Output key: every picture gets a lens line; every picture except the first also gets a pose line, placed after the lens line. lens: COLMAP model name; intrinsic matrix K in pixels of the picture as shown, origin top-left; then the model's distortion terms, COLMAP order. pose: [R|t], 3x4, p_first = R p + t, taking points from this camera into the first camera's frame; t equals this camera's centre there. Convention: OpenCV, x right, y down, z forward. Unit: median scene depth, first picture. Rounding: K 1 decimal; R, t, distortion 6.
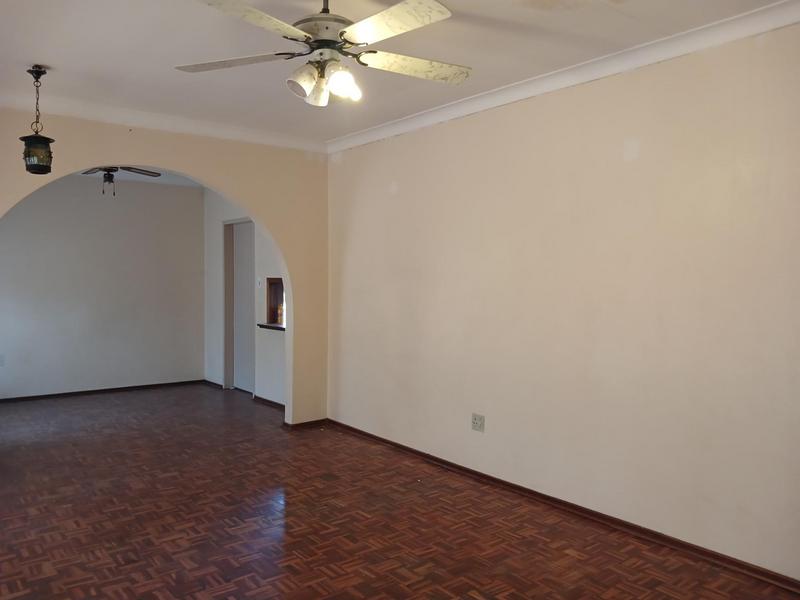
lens RADIAL K [[667.1, 0, 400.0], [0, 667.1, 300.0], [0, 0, 1]] dist [0.001739, 0.004111]
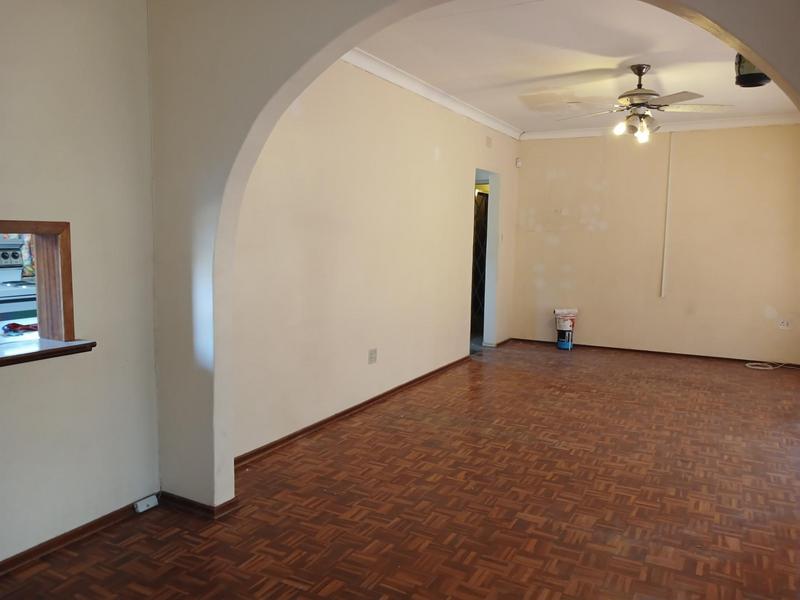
lens RADIAL K [[622.1, 0, 400.0], [0, 622.1, 300.0], [0, 0, 1]] dist [-0.000192, -0.004038]
pose [[-0.411454, -0.115540, 0.904077, -0.976762], [0.014499, 0.990977, 0.133244, -0.061565], [-0.911315, 0.067932, -0.406067, 1.572143]]
